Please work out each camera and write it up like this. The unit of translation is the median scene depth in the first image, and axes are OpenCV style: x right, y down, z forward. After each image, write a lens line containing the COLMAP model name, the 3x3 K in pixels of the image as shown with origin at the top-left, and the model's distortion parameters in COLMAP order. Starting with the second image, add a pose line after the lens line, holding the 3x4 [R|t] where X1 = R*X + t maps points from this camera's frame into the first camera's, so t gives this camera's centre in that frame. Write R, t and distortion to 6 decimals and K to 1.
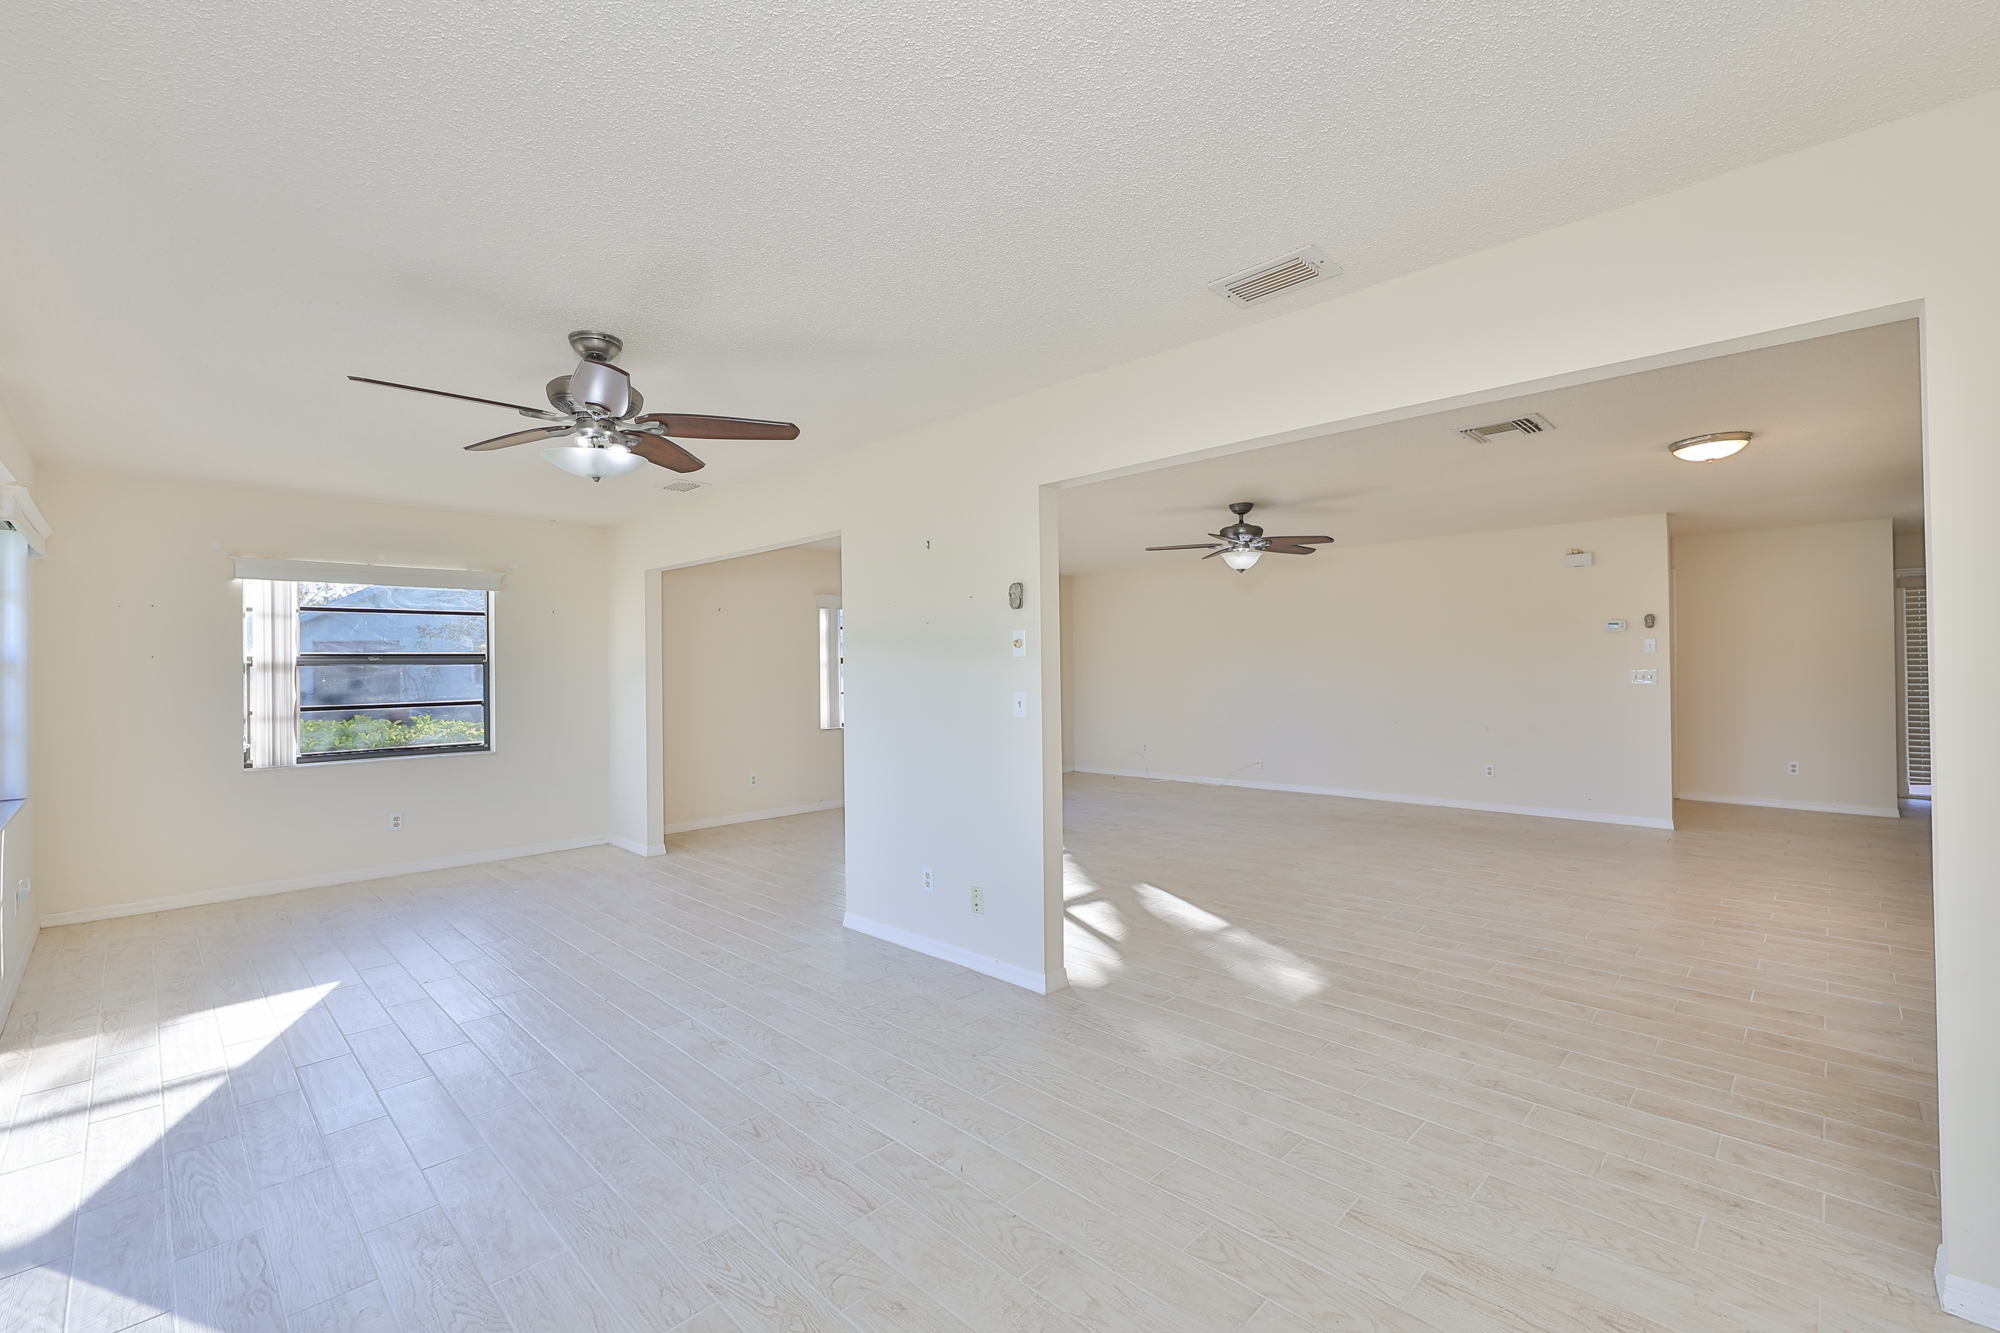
lens RADIAL K [[844.4, 0, 981.0], [0, 844.4, 667.3], [0, 0, 1]] dist [0.000565, -0.001022]
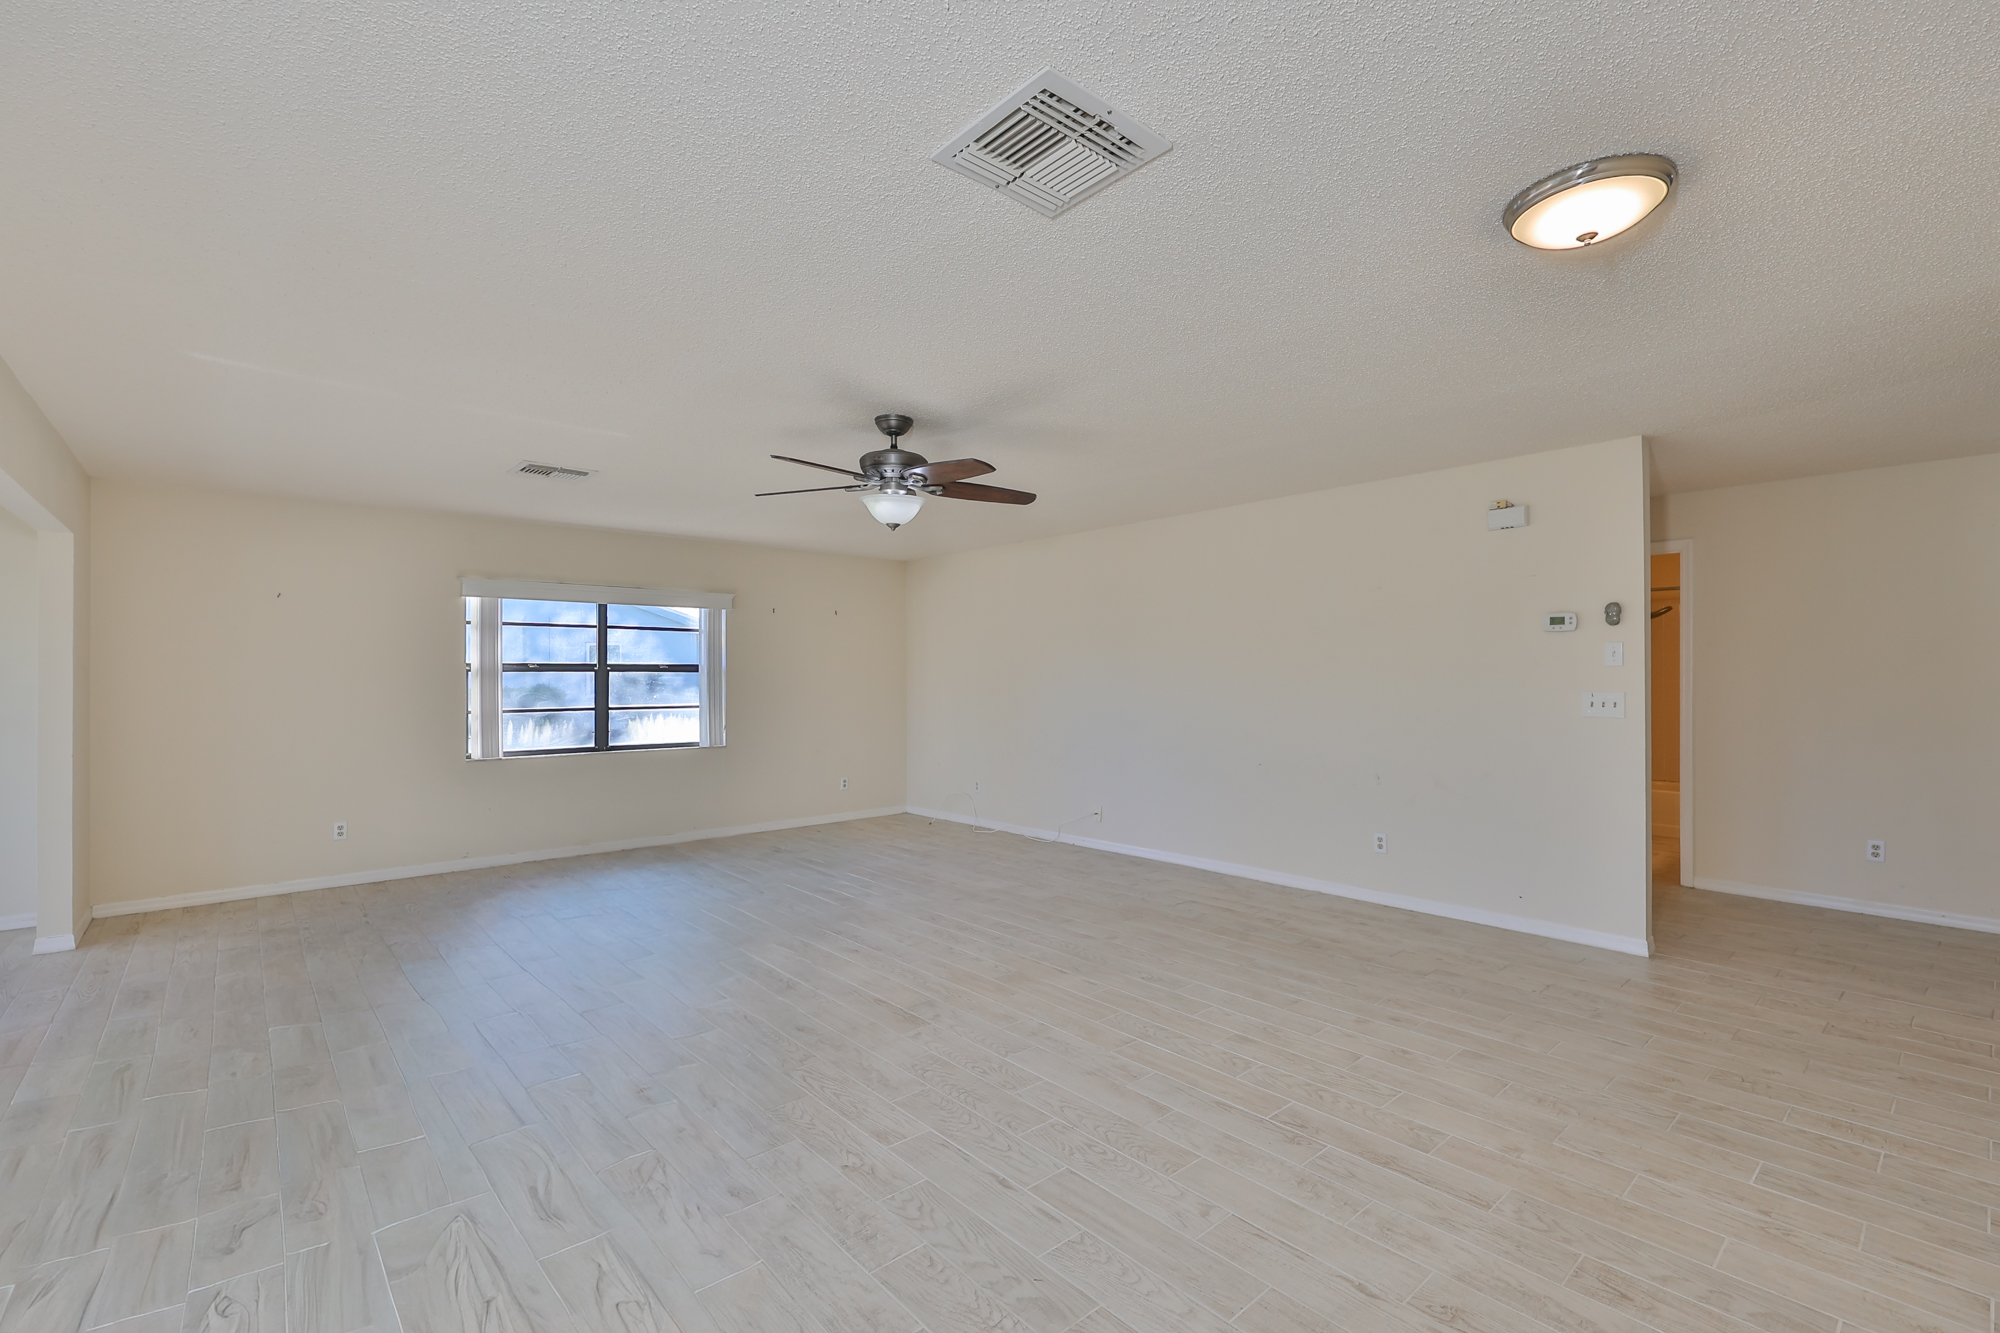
lens RADIAL K [[844.4, 0, 997.4], [0, 844.4, 678.6], [0, 0, 1]] dist [0.000565, -0.001022]
pose [[0.996980, 0.008852, -0.077153, 0.433251], [-0.008909, 0.999960, -0.000386, -0.003445], [0.077146, 0.001072, 0.997019, 0.389685]]
